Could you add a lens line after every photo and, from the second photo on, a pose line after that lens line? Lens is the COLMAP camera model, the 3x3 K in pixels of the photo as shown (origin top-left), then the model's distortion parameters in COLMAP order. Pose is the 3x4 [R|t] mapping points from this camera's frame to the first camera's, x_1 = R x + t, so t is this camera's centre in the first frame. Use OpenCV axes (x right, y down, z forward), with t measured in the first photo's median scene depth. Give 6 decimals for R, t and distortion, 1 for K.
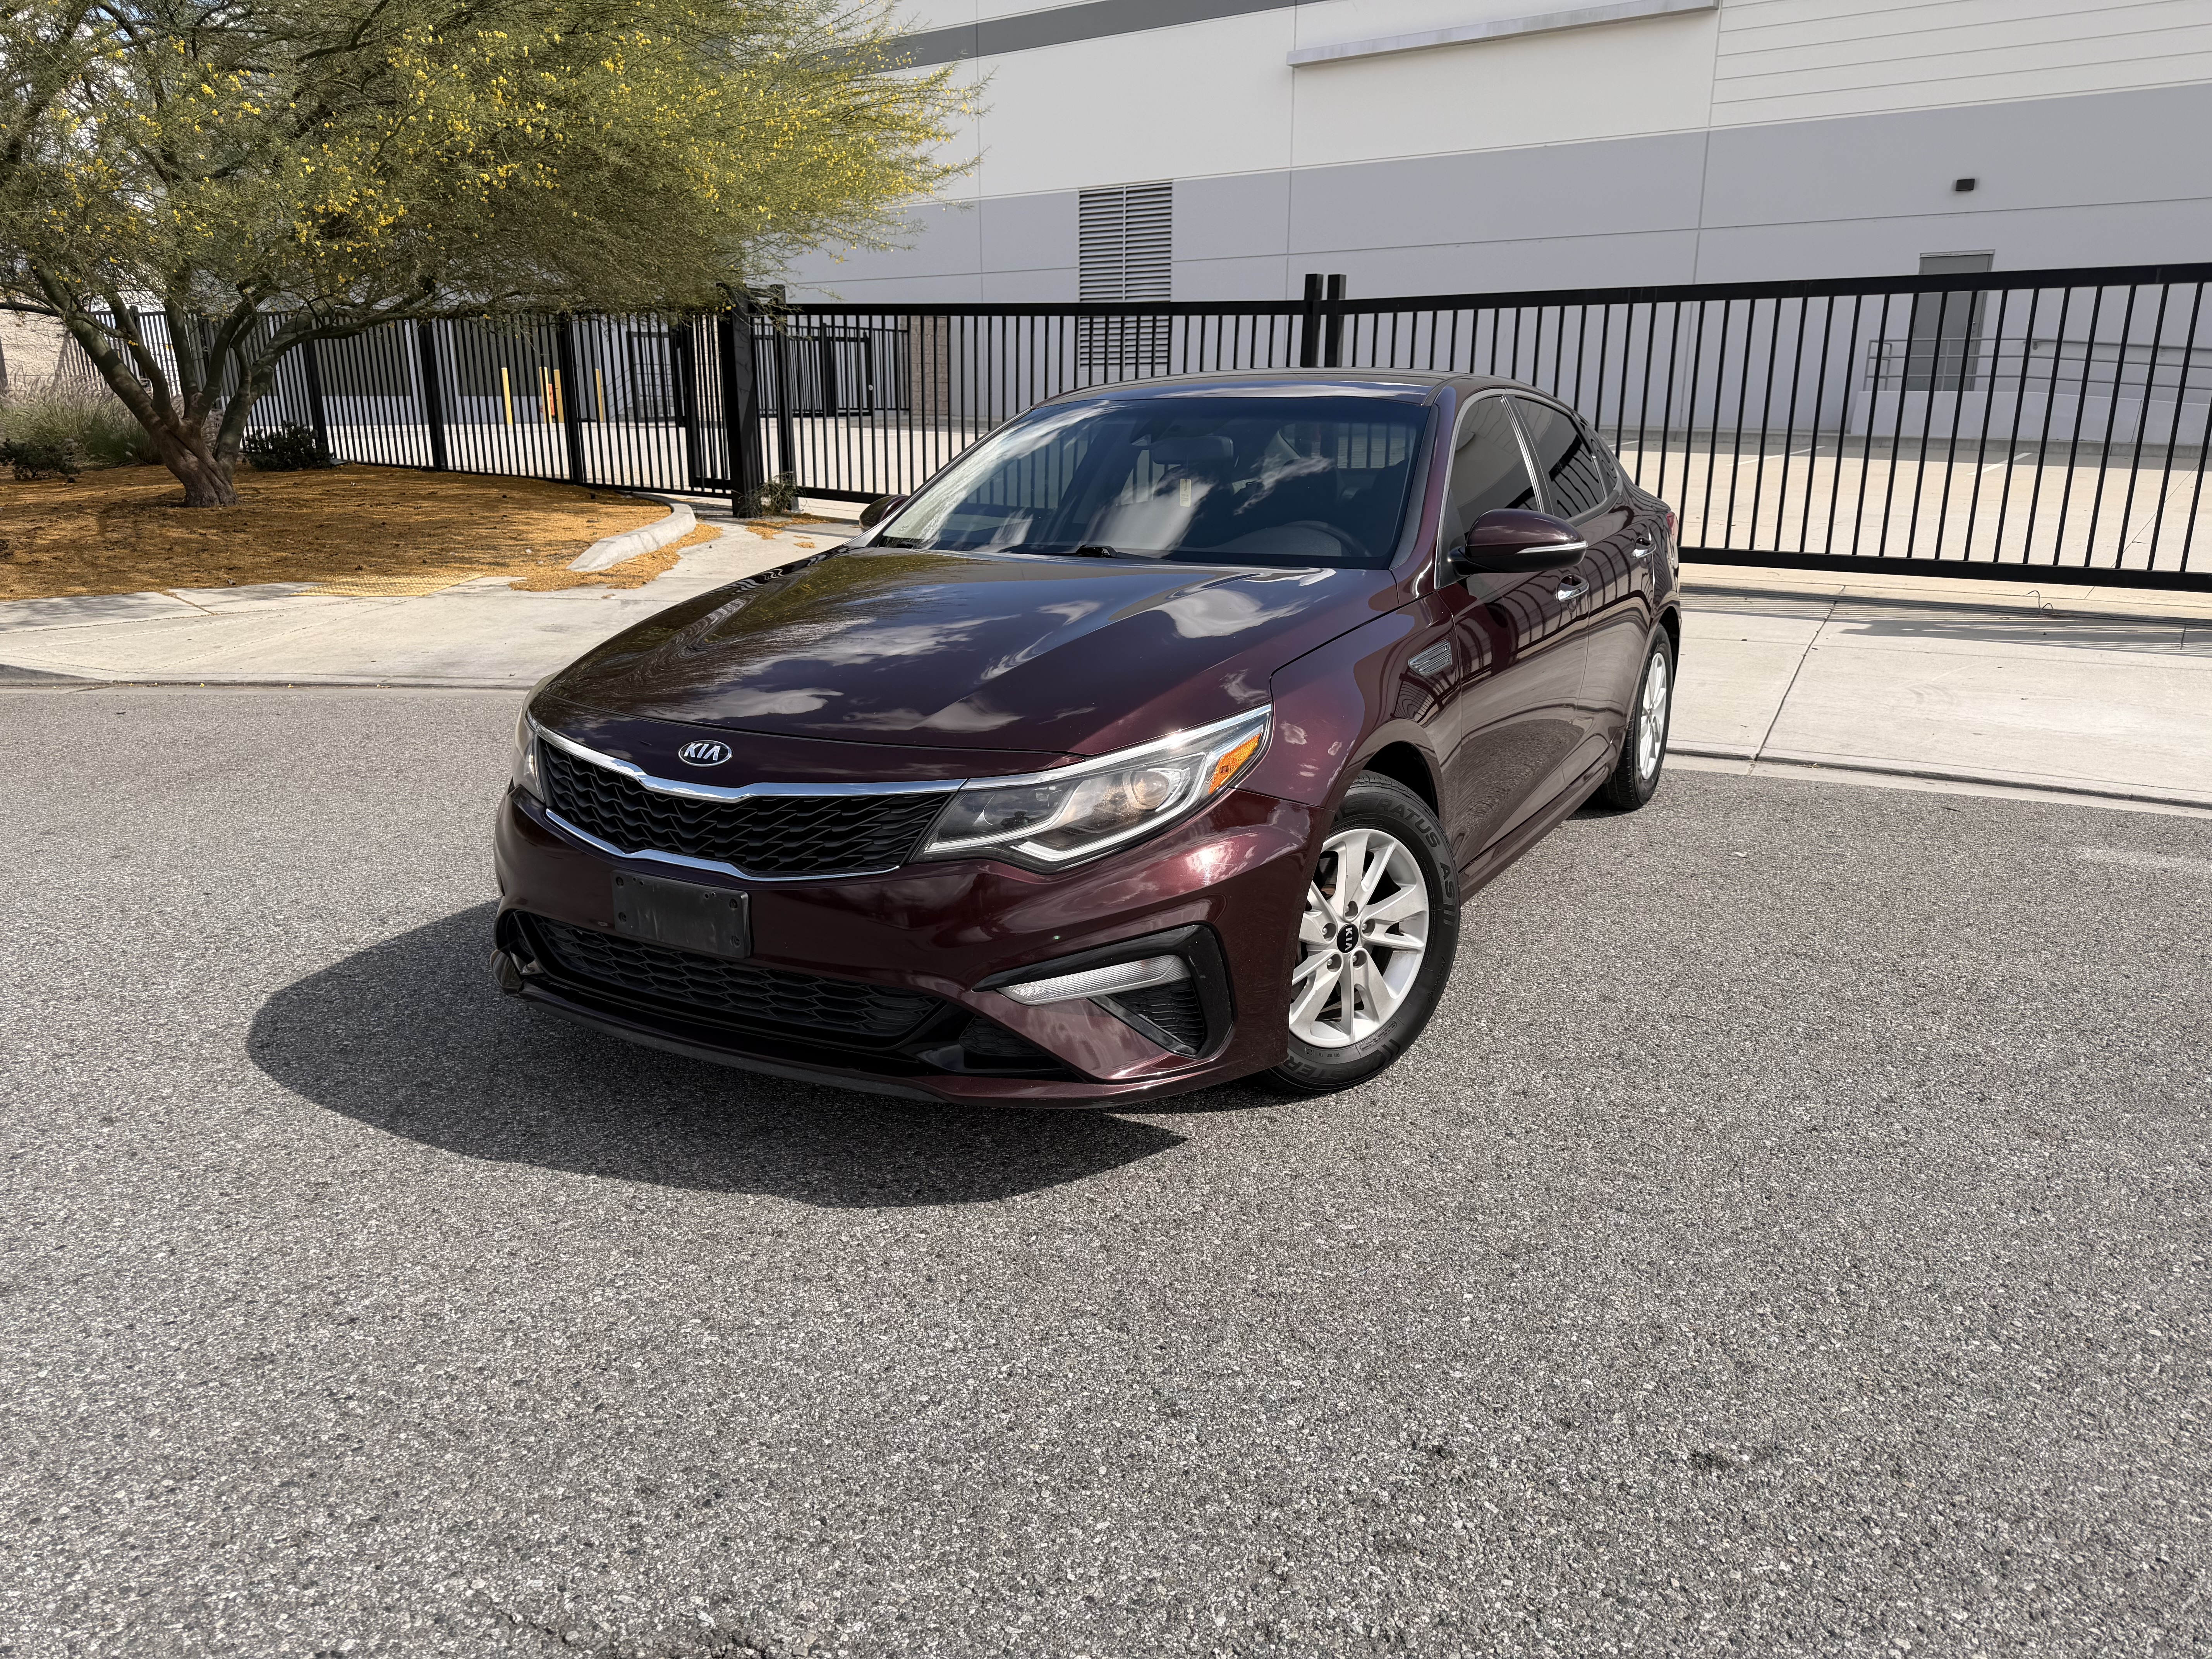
lens RADIAL K [[1563.3, 0, 1125.2], [0, 1563.3, 832.5], [0, 0, 1]] dist [0.012912, -0.025179]
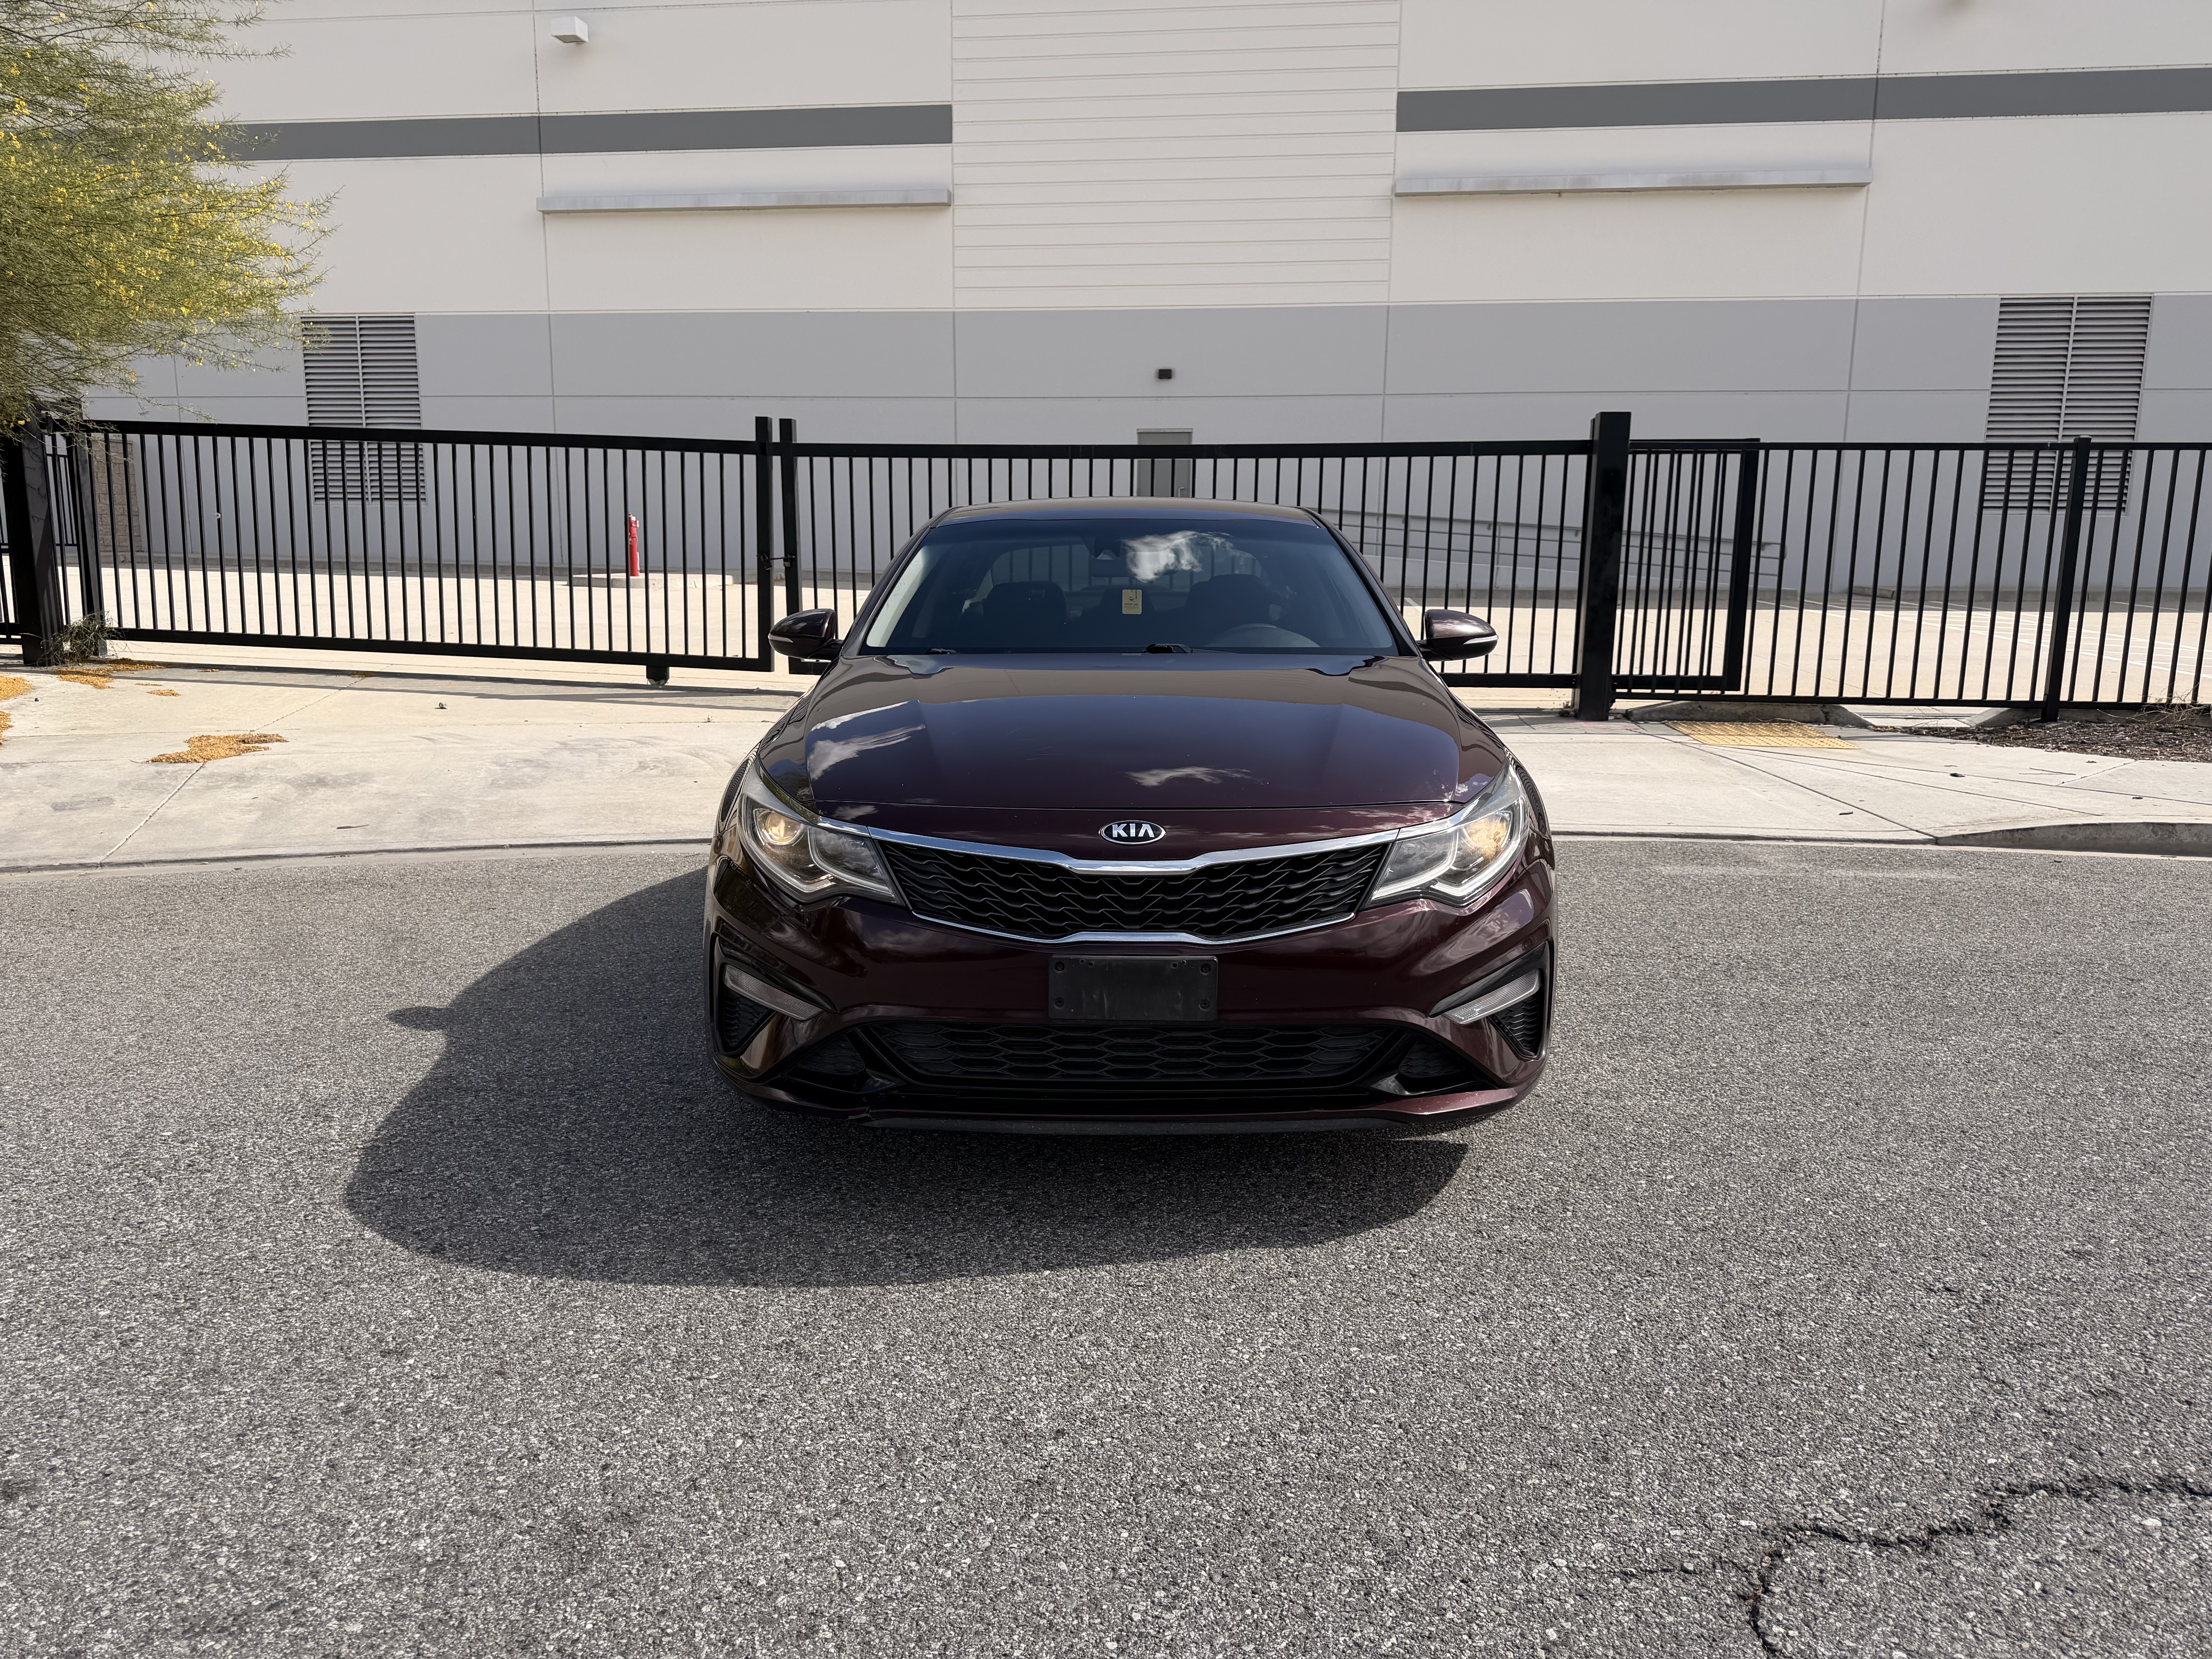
lens RADIAL K [[1563.3, 0, 1096.8], [0, 1563.3, 843.2], [0, 0, 1]] dist [0.012912, -0.025179]
pose [[0.875989, -0.075785, 0.476340, -0.424377], [0.116148, 0.991662, -0.055825, 0.006477], [-0.468137, 0.104228, 0.877487, 0.057377]]
